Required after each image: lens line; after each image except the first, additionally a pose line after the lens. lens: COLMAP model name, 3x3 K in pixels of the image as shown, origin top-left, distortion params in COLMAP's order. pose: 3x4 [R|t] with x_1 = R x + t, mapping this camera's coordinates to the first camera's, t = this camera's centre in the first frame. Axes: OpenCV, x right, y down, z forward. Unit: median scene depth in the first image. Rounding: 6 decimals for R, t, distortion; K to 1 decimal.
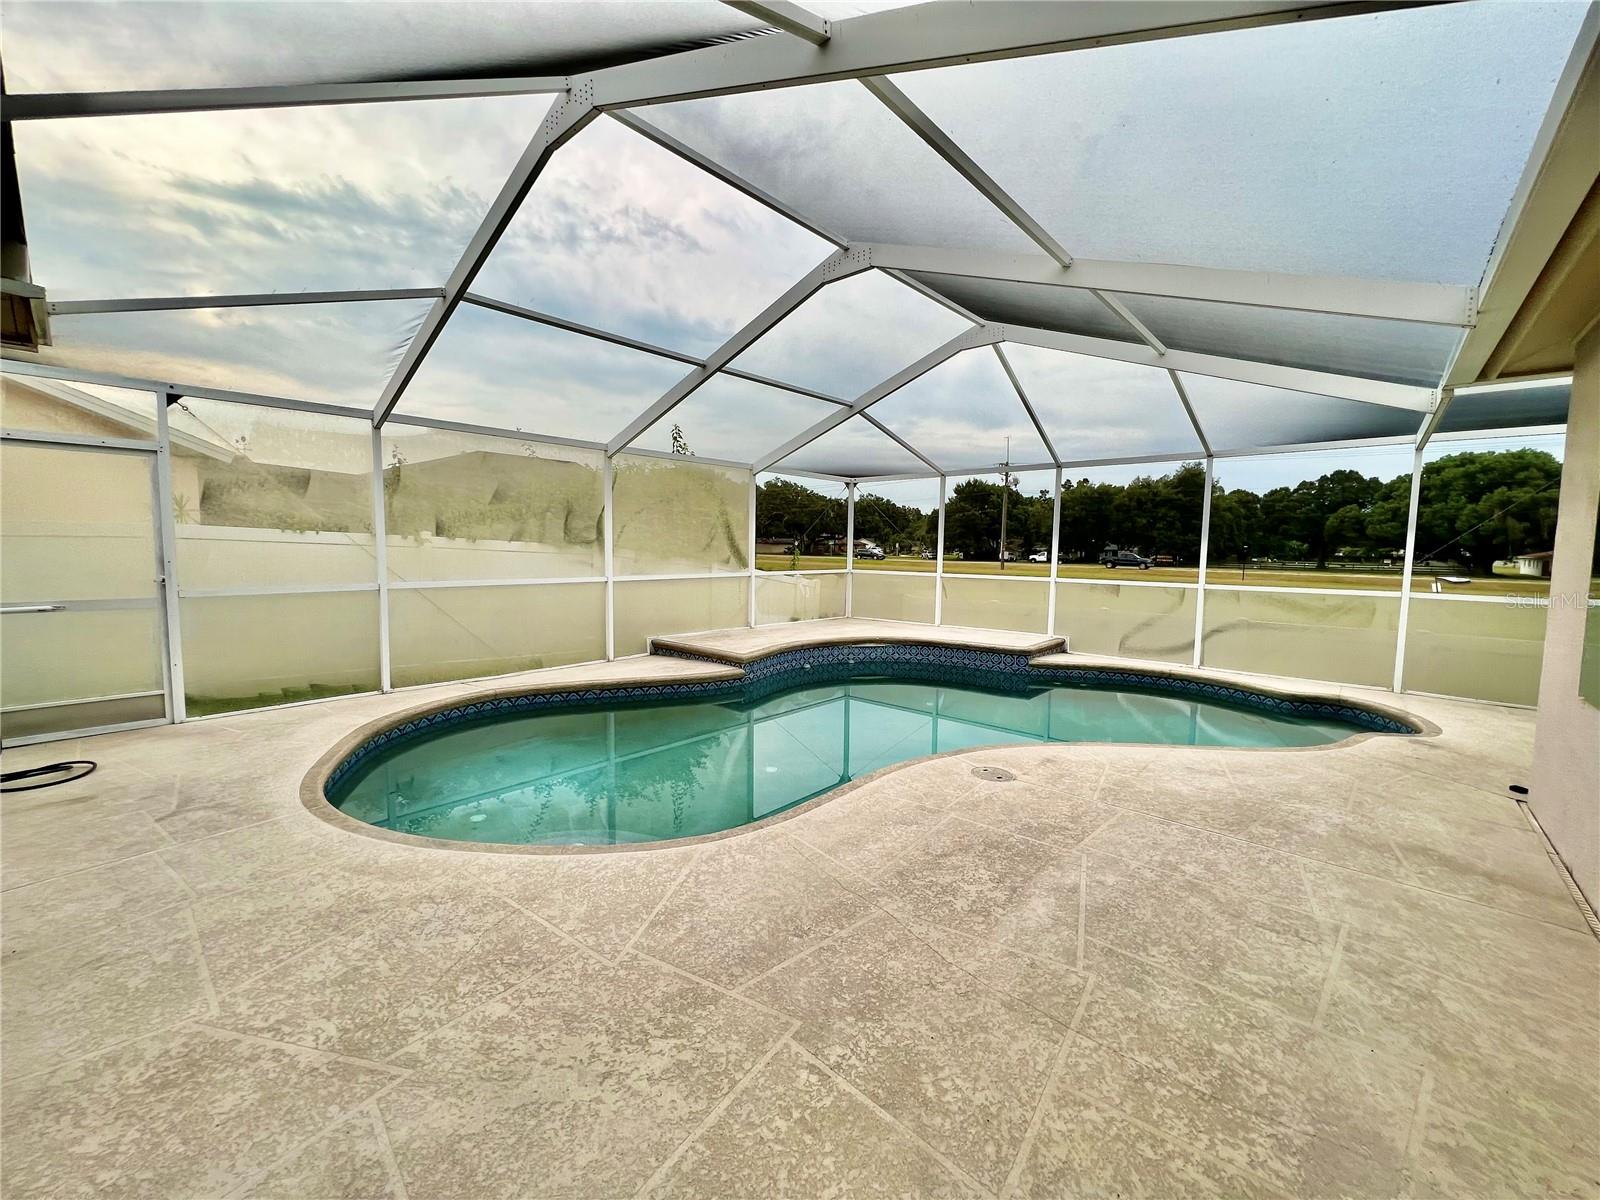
lens RADIAL K [[639.6, 0, 797.7], [0, 639.6, 597.9], [0, 0, 1]] dist [0.000894, -0.000101]
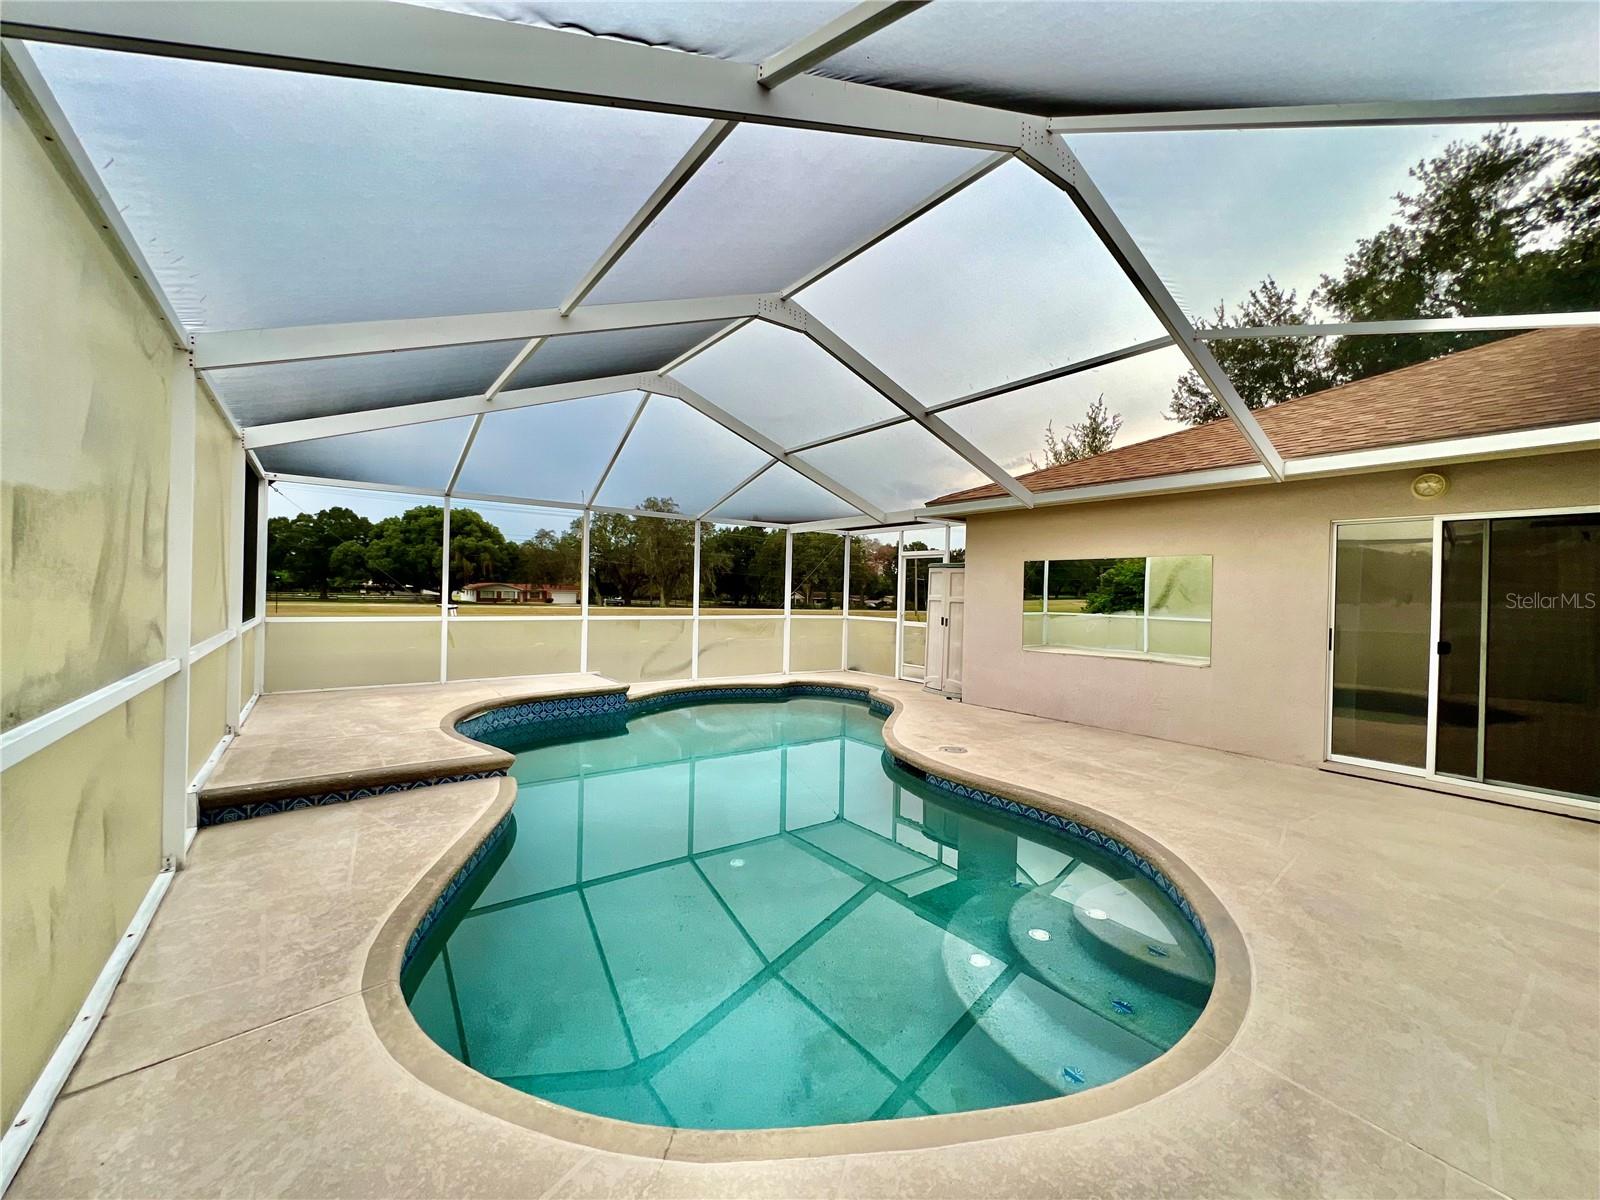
lens RADIAL K [[639.6, 0, 800.7], [0, 639.6, 601.1], [0, 0, 1]] dist [0.000894, -0.000101]
pose [[0.196000, -0.018996, 0.980420, -0.574501], [0.060573, 0.998138, 0.007229, -0.045175], [-0.978731, 0.057970, 0.196786, 0.504430]]
